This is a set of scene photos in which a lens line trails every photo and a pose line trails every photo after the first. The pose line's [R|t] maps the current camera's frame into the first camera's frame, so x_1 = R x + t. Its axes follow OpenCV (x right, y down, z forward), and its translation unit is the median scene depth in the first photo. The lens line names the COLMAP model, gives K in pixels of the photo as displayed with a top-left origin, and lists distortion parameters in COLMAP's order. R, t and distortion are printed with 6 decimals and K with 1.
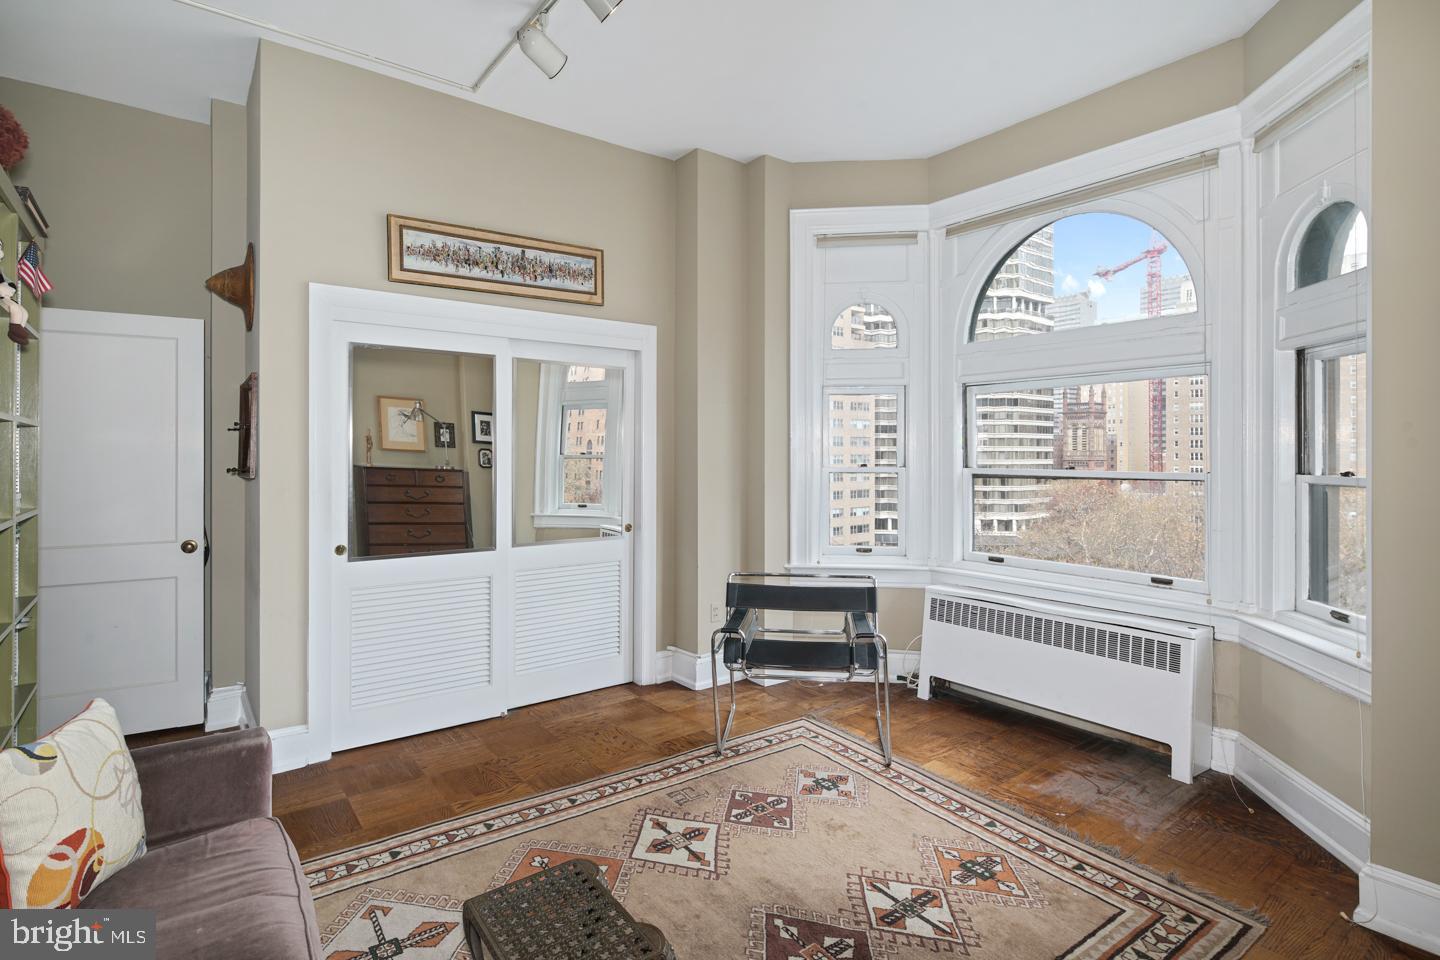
lens RADIAL K [[705.3, 0, 723.3], [0, 705.3, 459.8], [0, 0, 1]] dist [0.002013, 0.000235]
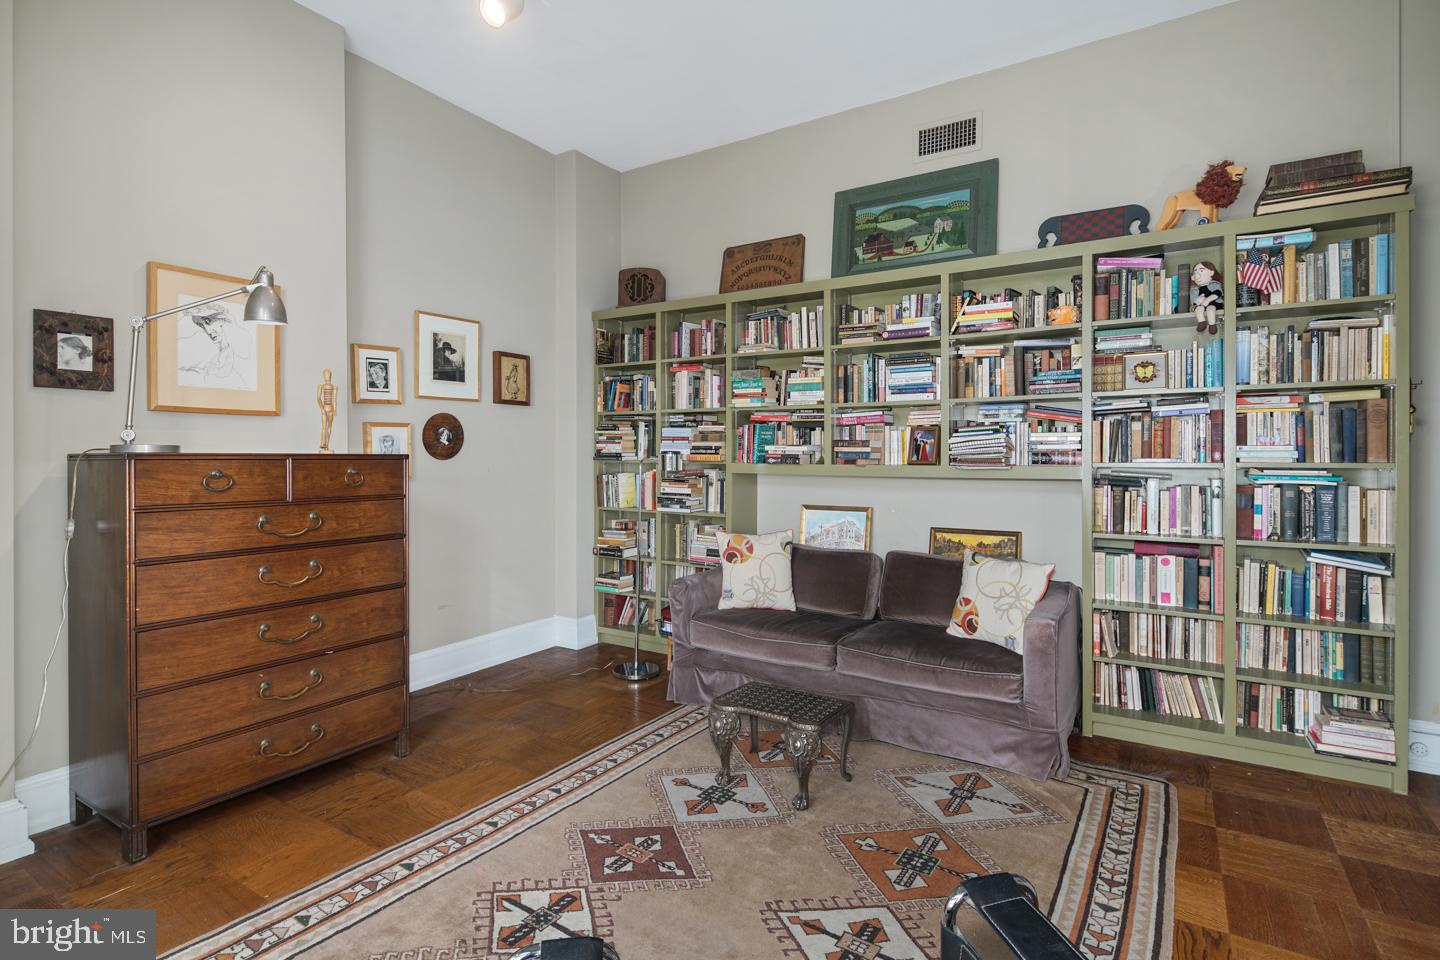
lens RADIAL K [[705.3, 0, 723.3], [0, 705.3, 459.8], [0, 0, 1]] dist [0.002013, 0.000235]
pose [[-0.936938, 0.003748, -0.349475, 0.291972], [0.000768, 0.999962, 0.008665, 0.052217], [0.349494, 0.007850, -0.936906, 1.552951]]
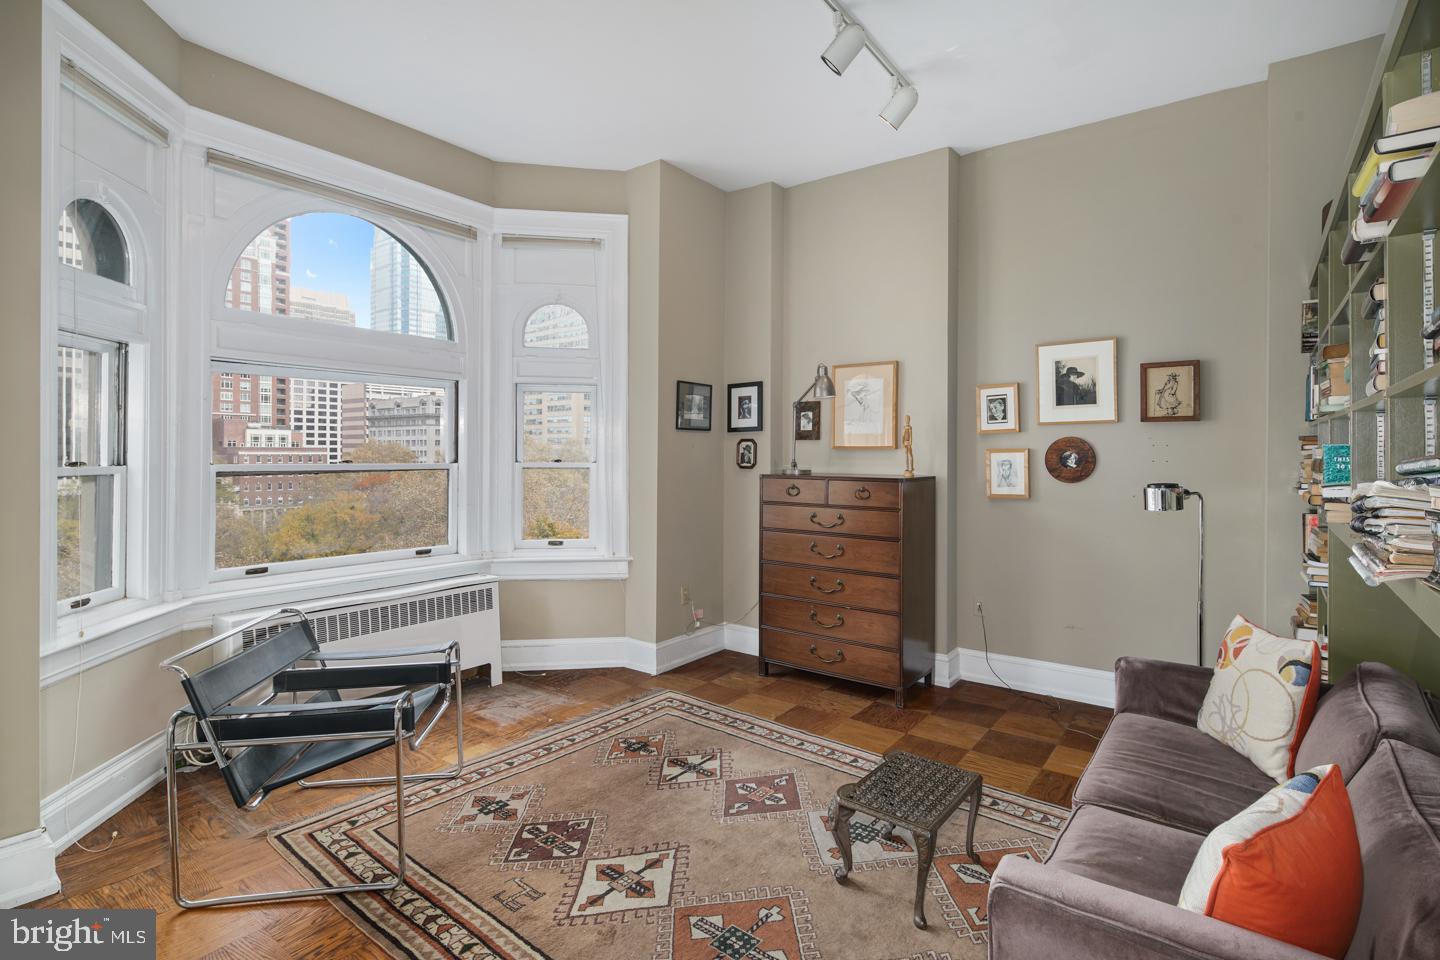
lens RADIAL K [[705.3, 0, 723.3], [0, 705.3, 459.8], [0, 0, 1]] dist [0.002013, 0.000235]
pose [[-0.265776, -0.010328, 0.963980, -0.921615], [0.001380, 0.999938, 0.011094, -0.001850], [-0.964034, 0.004278, -0.265745, 1.081766]]
